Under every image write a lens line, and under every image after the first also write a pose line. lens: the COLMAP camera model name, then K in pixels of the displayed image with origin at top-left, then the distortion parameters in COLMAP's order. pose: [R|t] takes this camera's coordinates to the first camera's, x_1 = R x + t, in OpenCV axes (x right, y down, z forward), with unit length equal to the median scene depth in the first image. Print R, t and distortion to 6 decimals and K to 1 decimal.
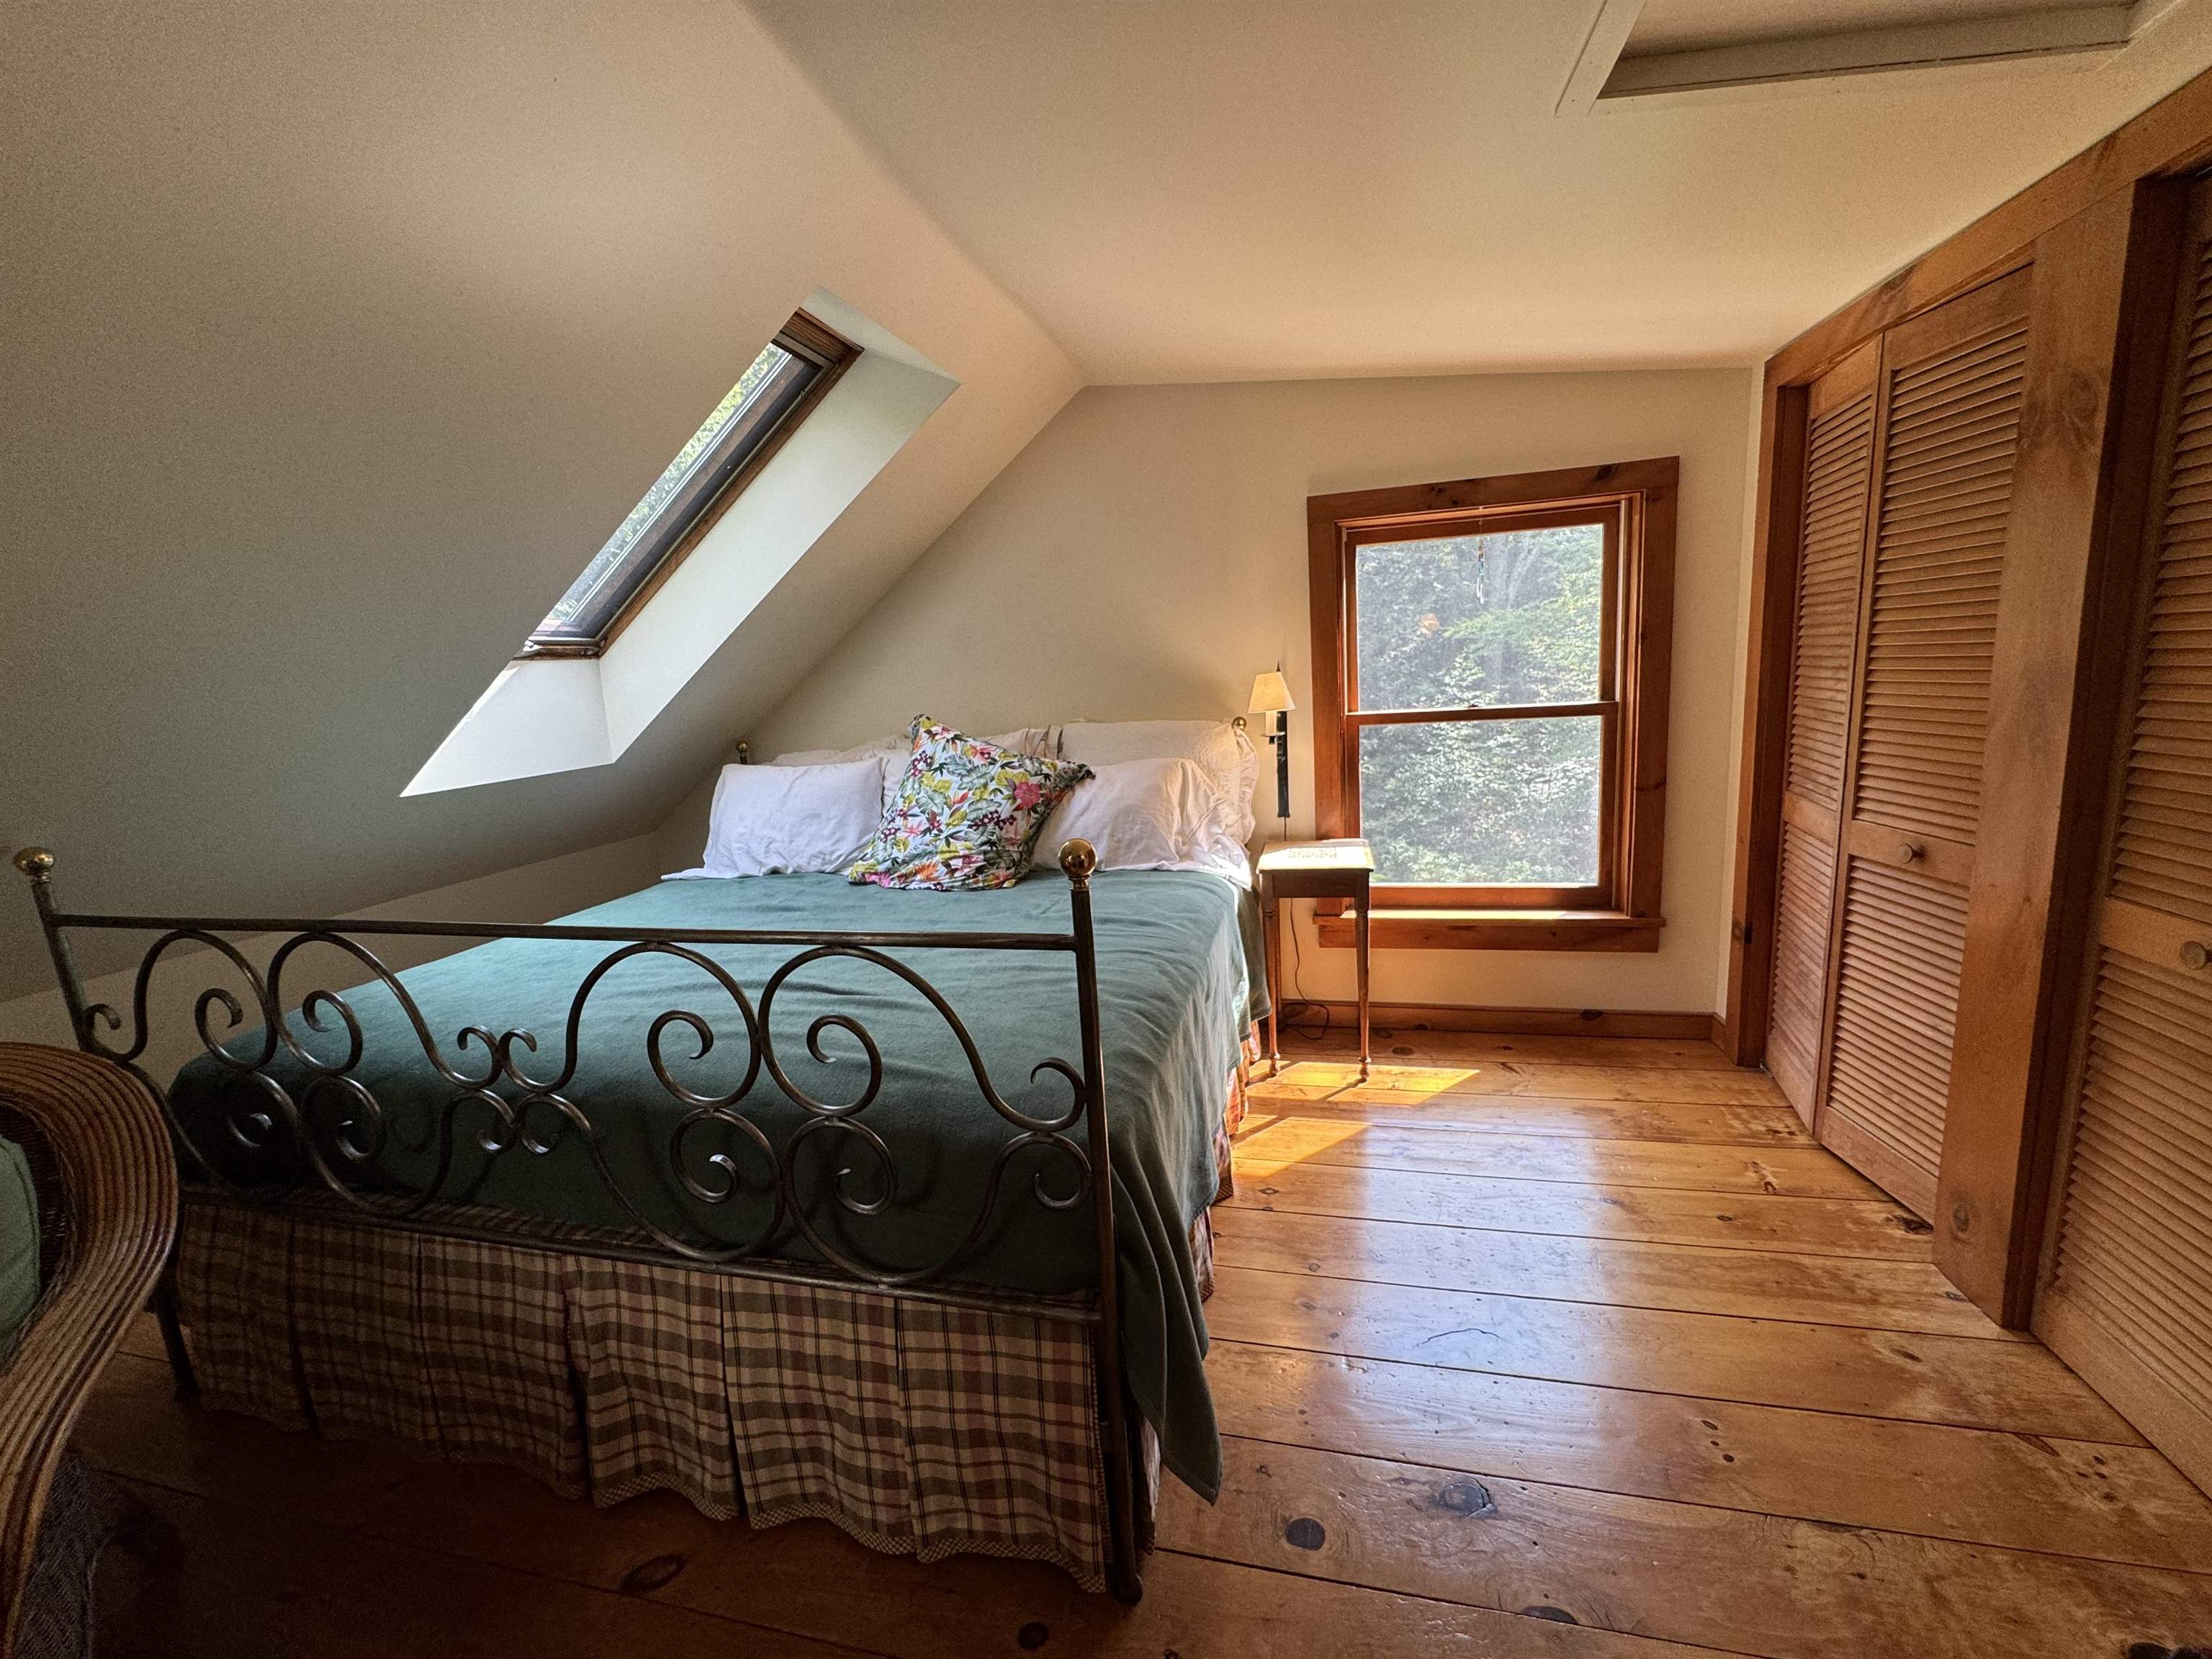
lens RADIAL K [[882.0, 0, 1103.5], [0, 882.0, 832.0], [0, 0, 1]] dist [-0.004277, 0.001281]
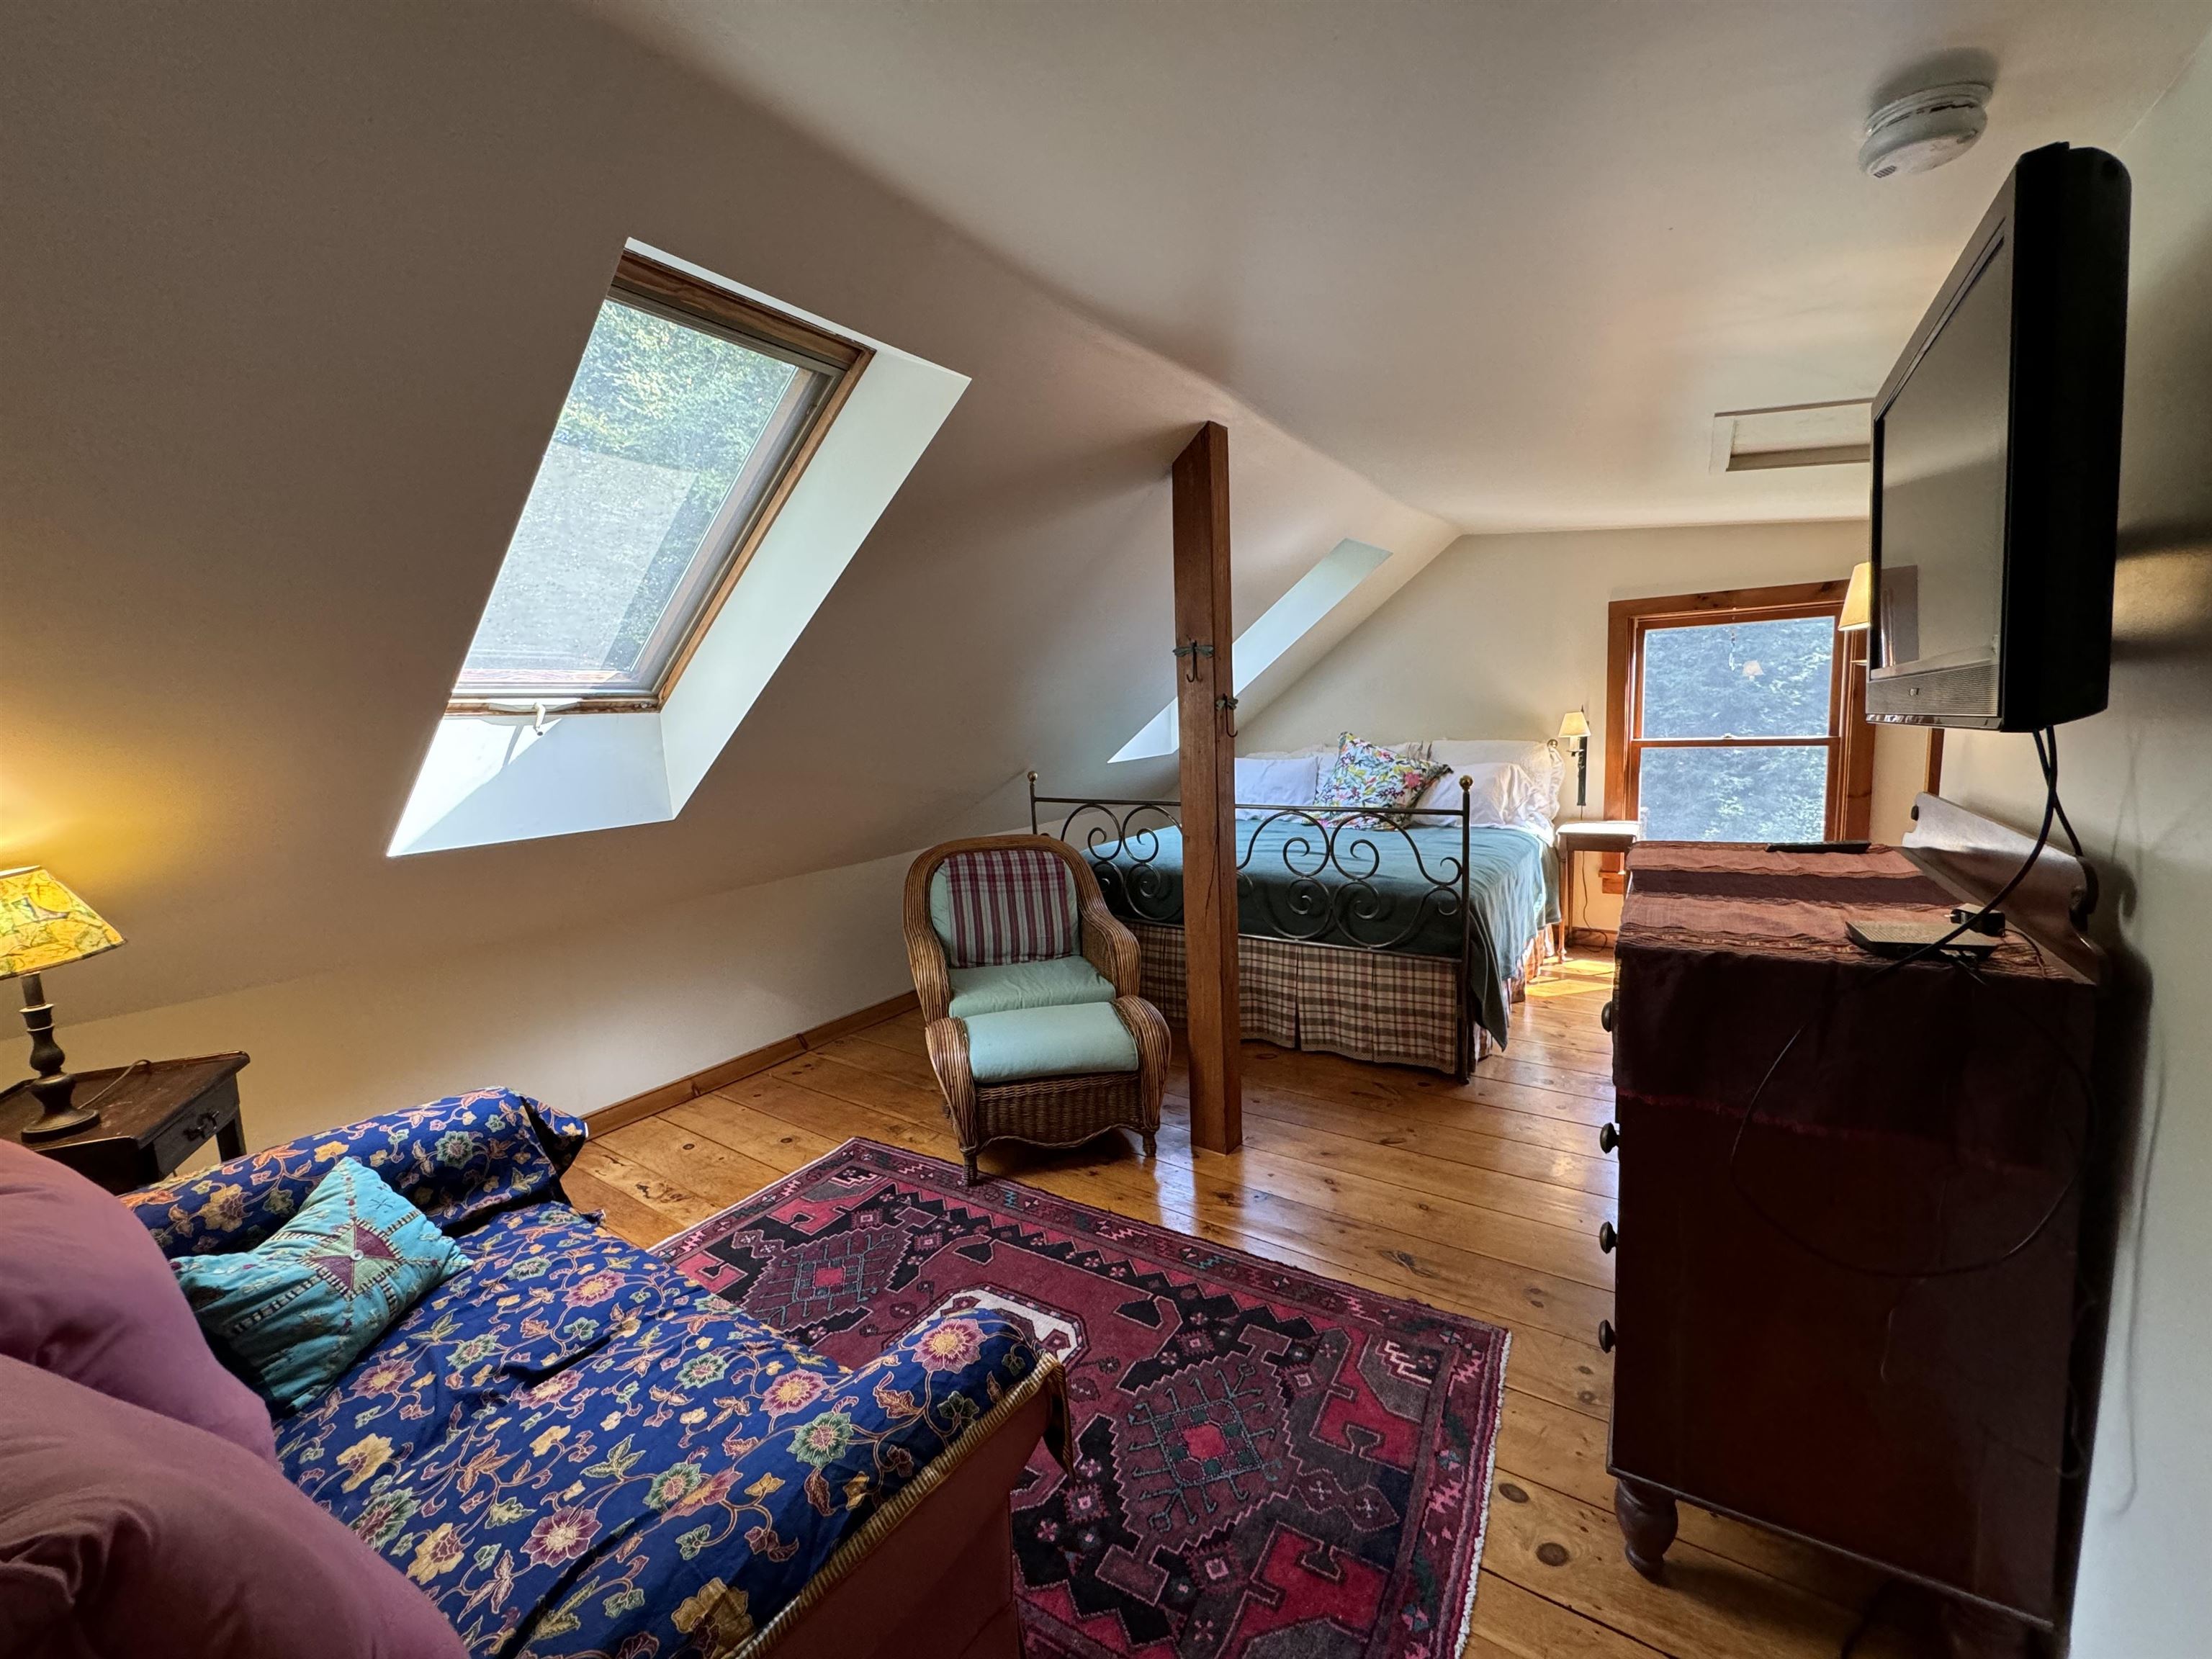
lens RADIAL K [[882.0, 0, 1106.3], [0, 882.0, 829.6], [0, 0, 1]] dist [-0.004277, 0.001281]
pose [[0.939637, 0.065796, -0.335787, -0.119674], [-0.075084, 0.997068, -0.014737, 0.239101], [0.333832, 0.039060, 0.941823, -1.564284]]
